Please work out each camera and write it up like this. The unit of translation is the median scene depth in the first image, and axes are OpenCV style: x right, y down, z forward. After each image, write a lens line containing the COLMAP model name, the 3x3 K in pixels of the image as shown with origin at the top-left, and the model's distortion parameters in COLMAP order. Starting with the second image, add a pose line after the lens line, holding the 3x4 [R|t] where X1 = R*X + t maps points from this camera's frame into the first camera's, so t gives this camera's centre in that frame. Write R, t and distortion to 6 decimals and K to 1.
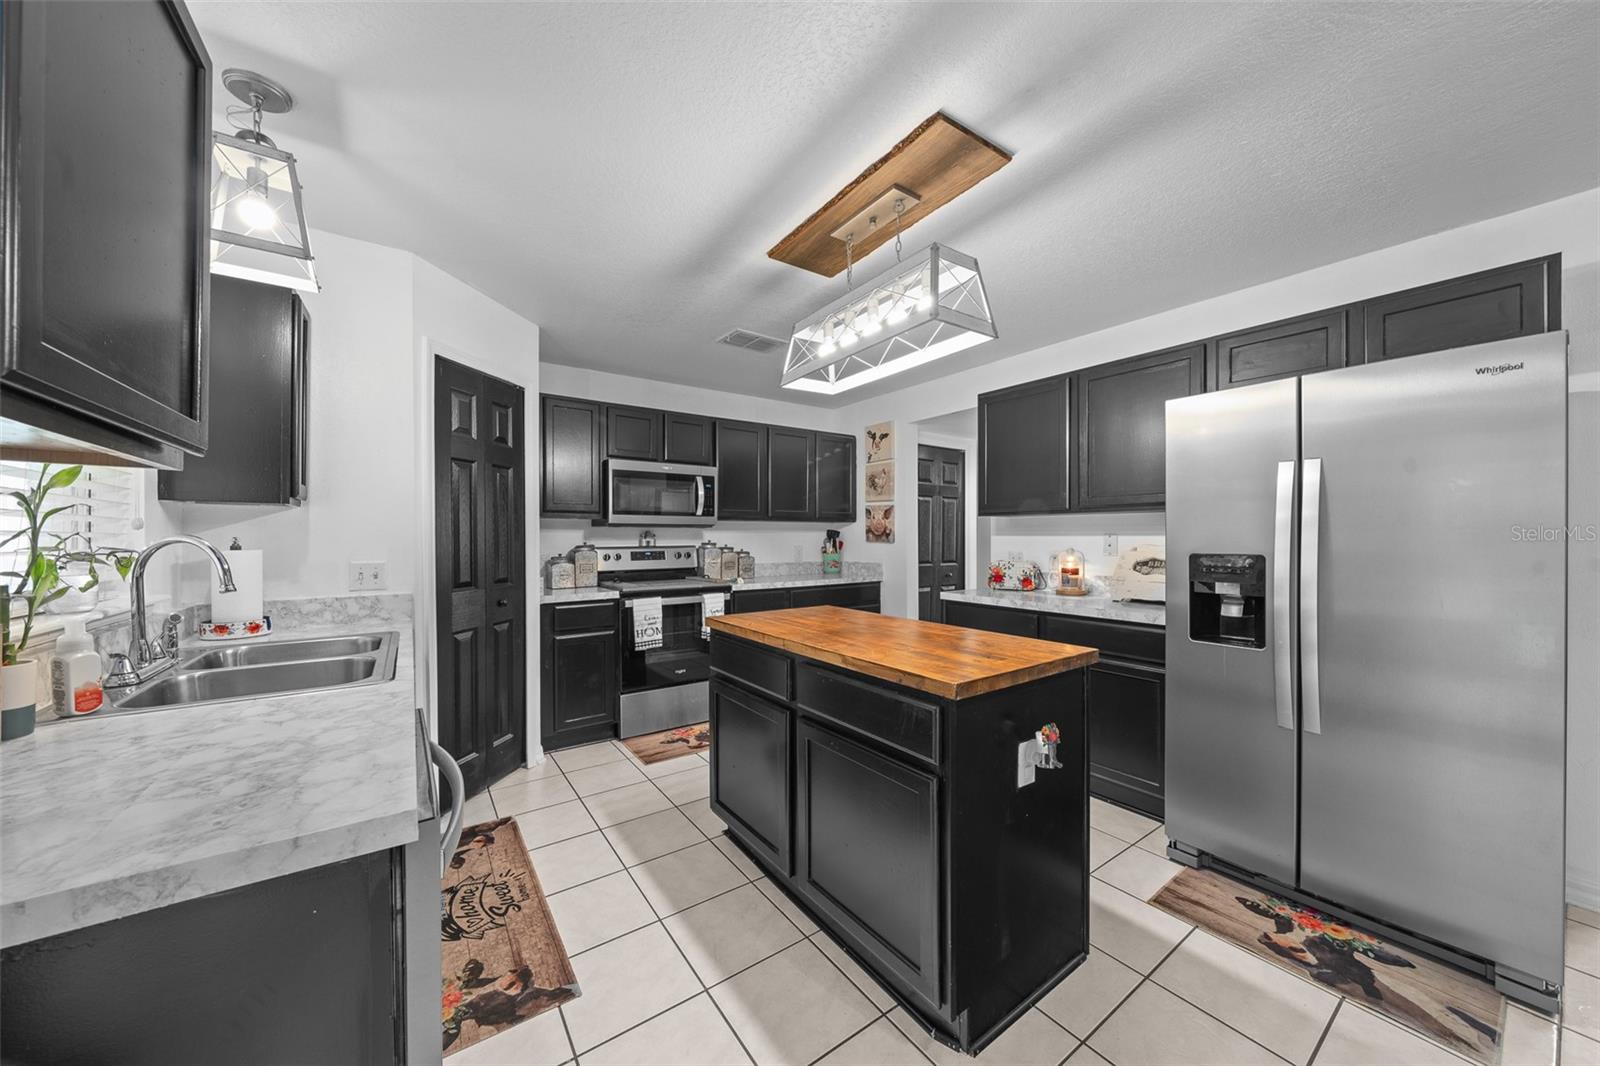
lens RADIAL K [[548.8, 0, 799.0], [0, 548.8, 540.1], [0, 0, 1]] dist [-0.003083, -0.000745]
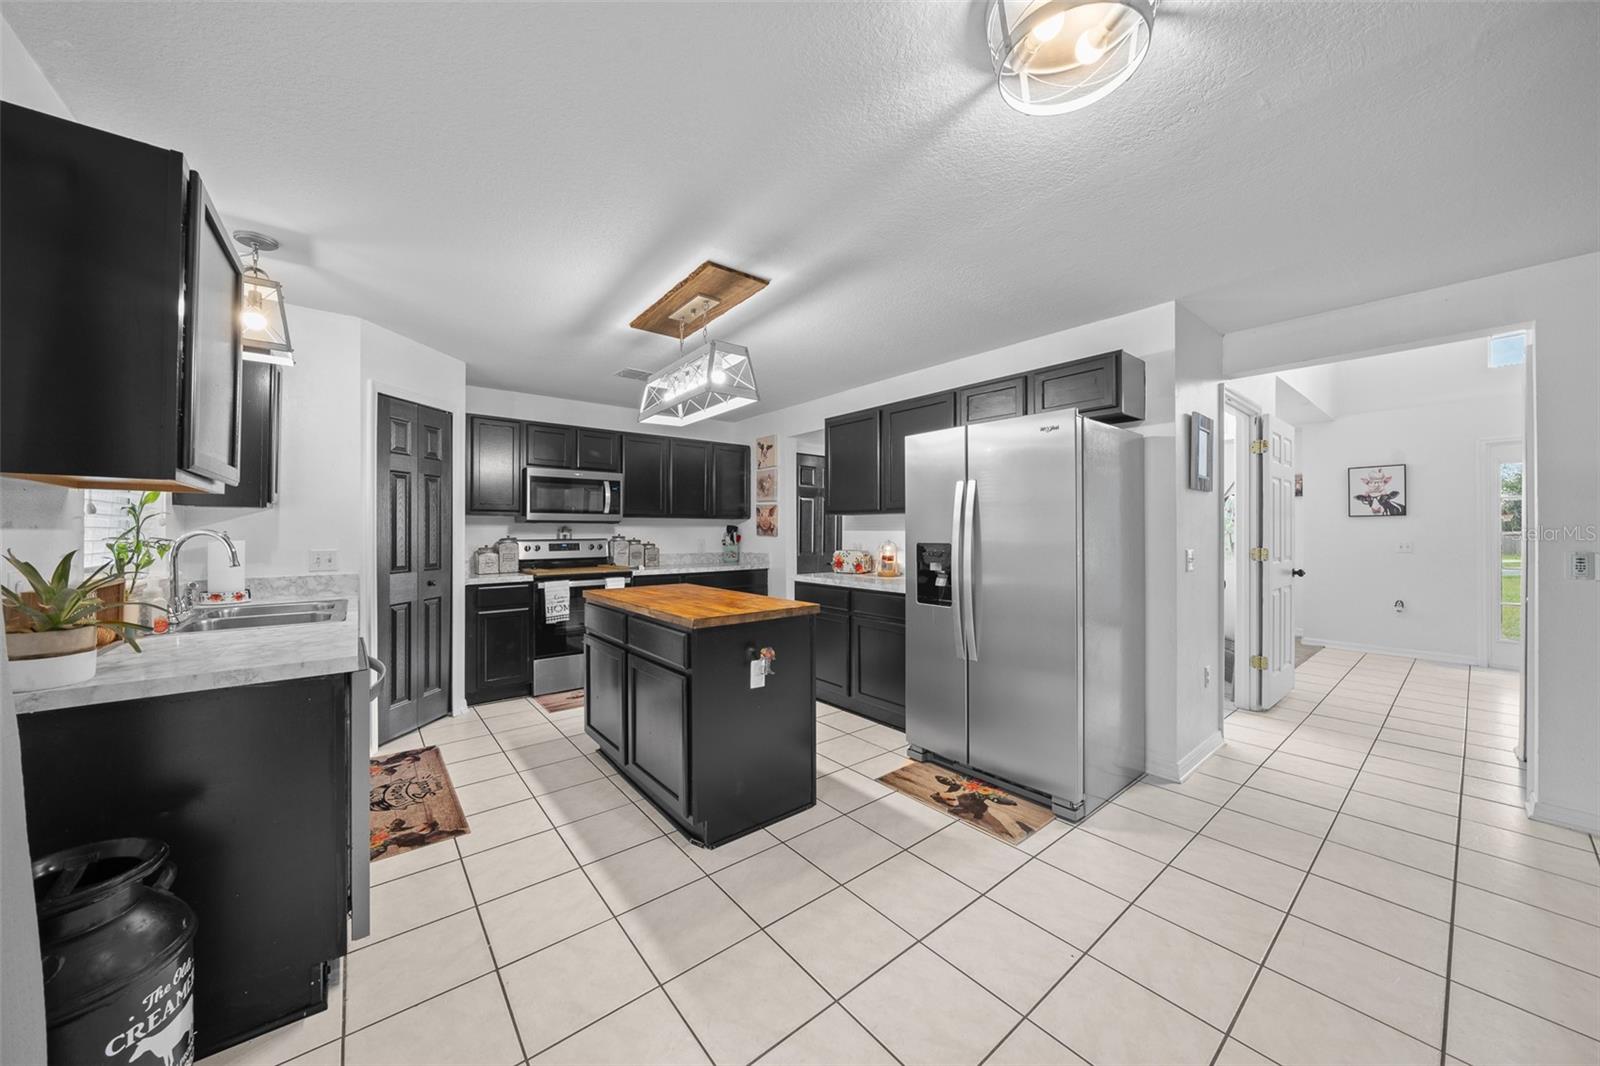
lens RADIAL K [[548.8, 0, 790.0], [0, 548.8, 528.0], [0, 0, 1]] dist [-0.003083, -0.000745]
pose [[0.998664, 0.000698, 0.051674, 0.180321], [-0.000076, 0.999927, -0.012051, 0.001534], [-0.051679, 0.012031, 0.998591, -0.253062]]
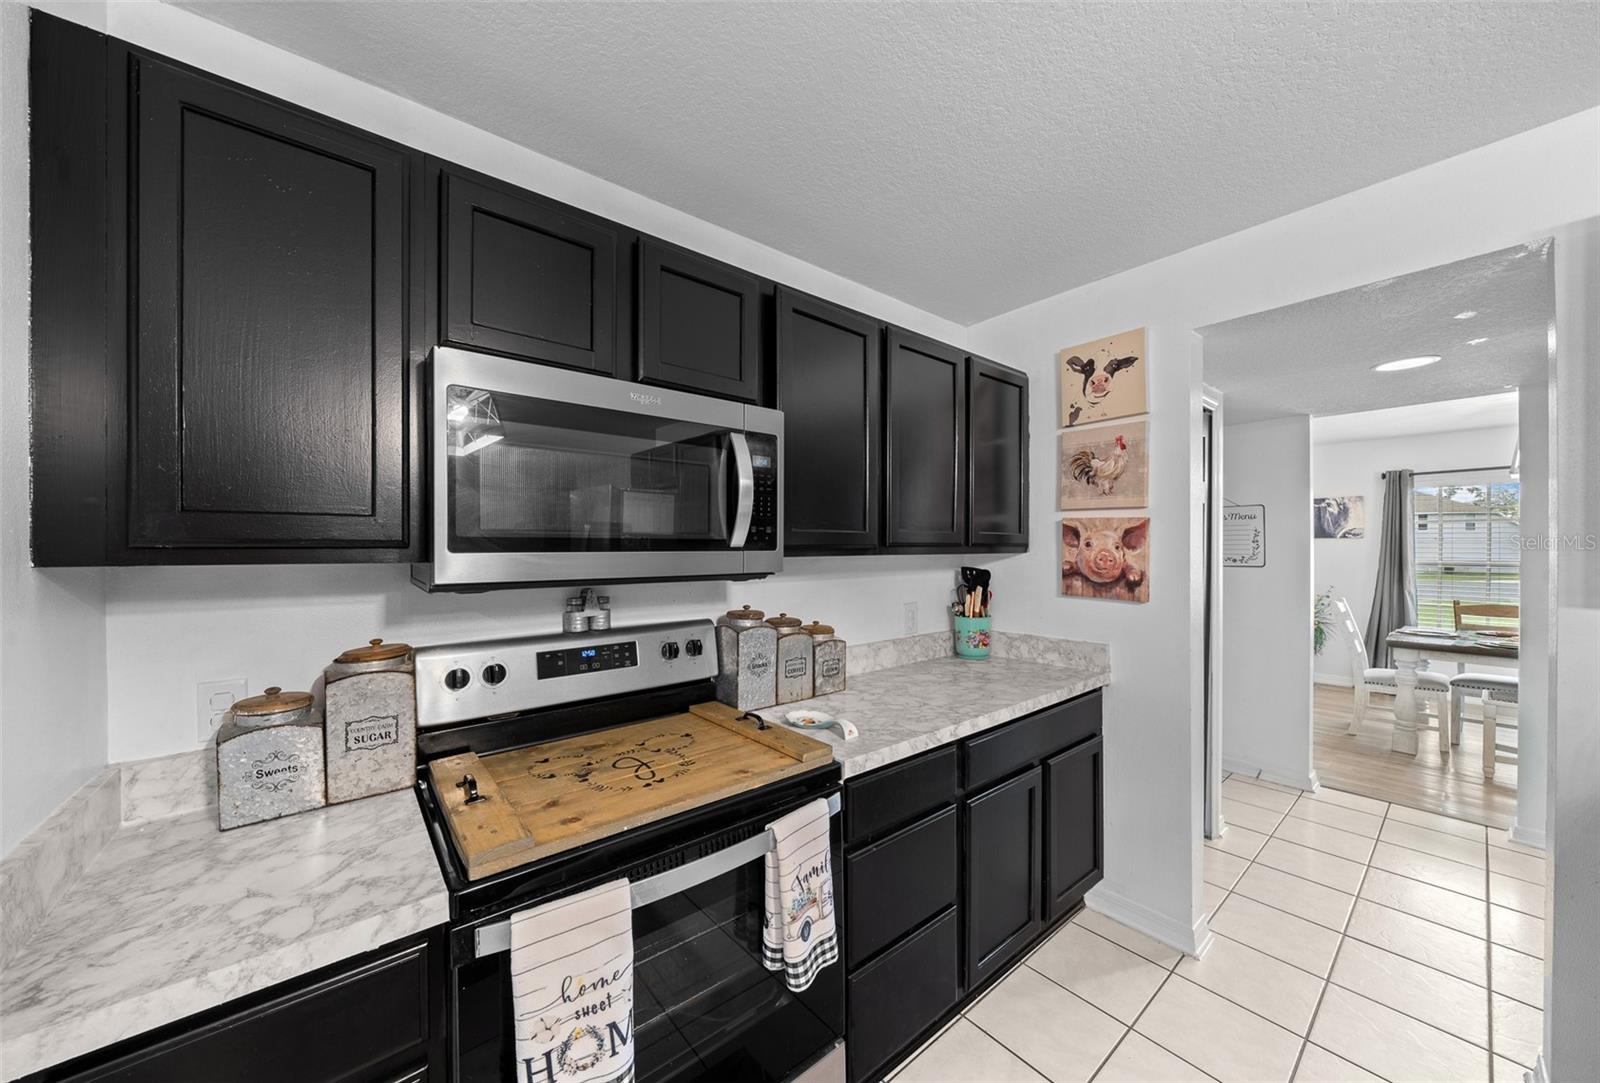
lens RADIAL K [[554.6, 0, 793.2], [0, 554.6, 546.9], [0, 0, 1]] dist [-0.011144, -0.000124]
pose [[0.998263, -0.006995, 0.058493, -0.190930], [0.007876, 0.999859, -0.014845, -0.045640], [-0.058381, 0.015280, 0.998177, 0.743317]]
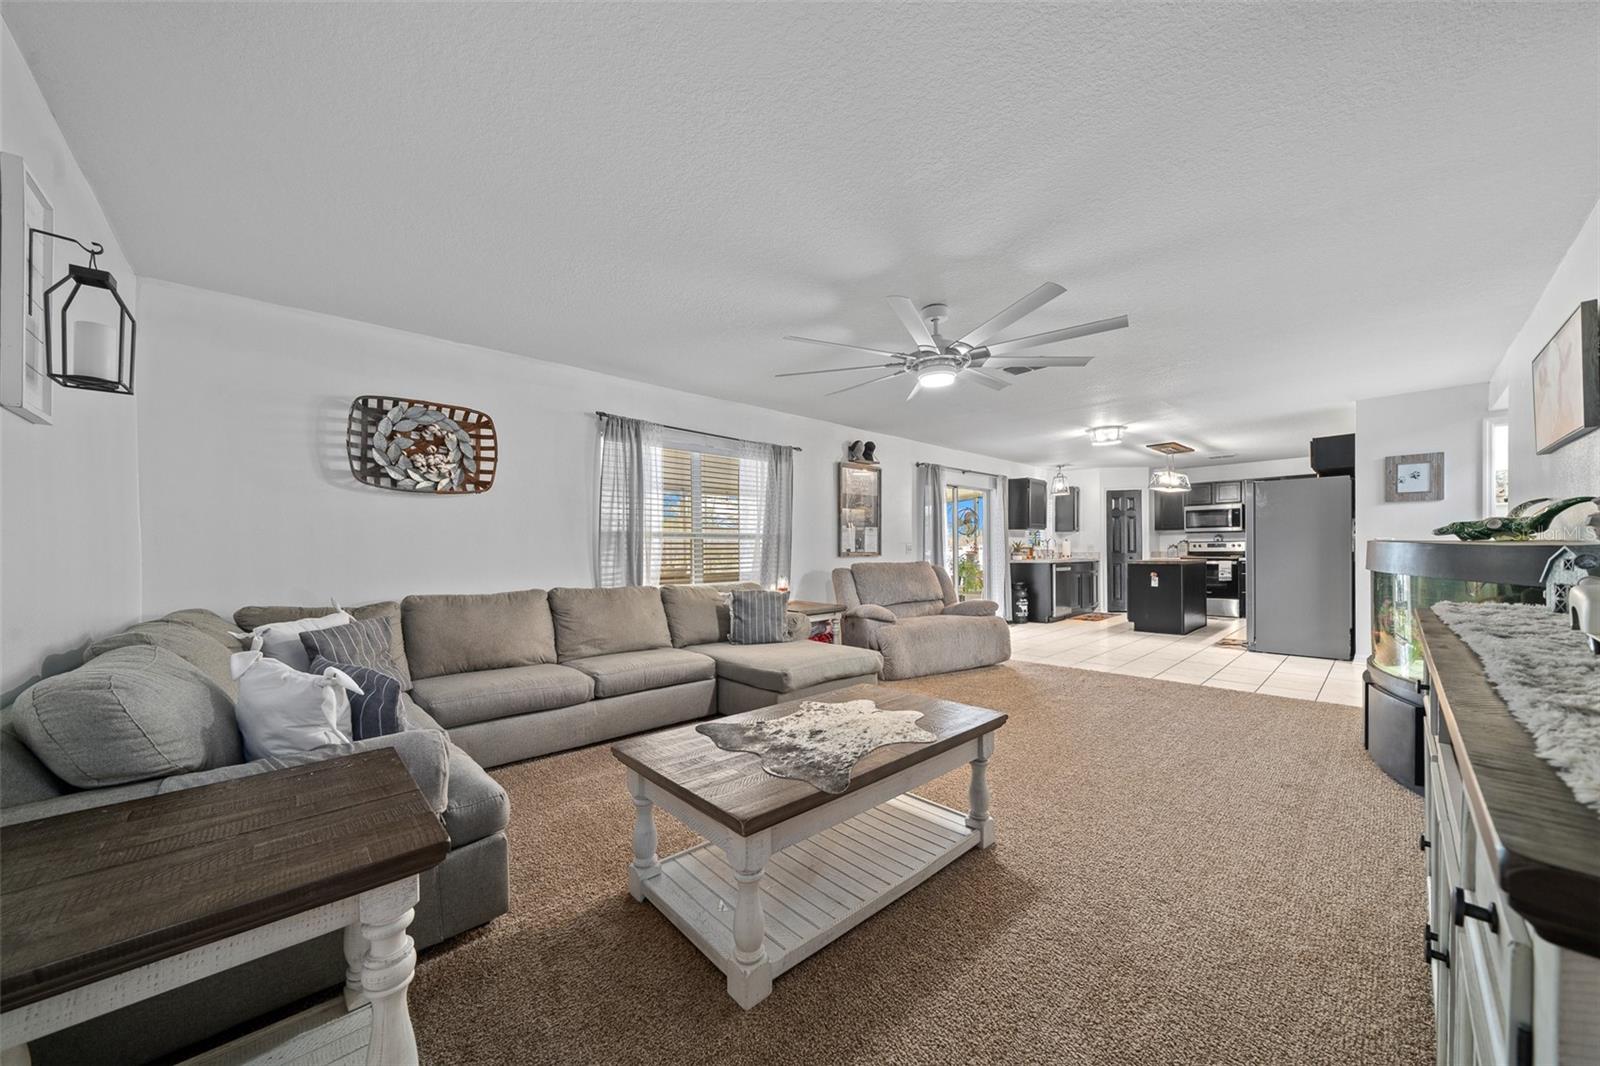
lens RADIAL K [[548.8, 0, 826.7], [0, 548.8, 554.6], [0, 0, 1]] dist [-0.003083, -0.000745]
pose [[0.160313, 0.006192, -0.987047, 1.978607], [0.001515, 0.999978, 0.006519, 0.058603], [0.987065, -0.002540, 0.160300, -1.093706]]
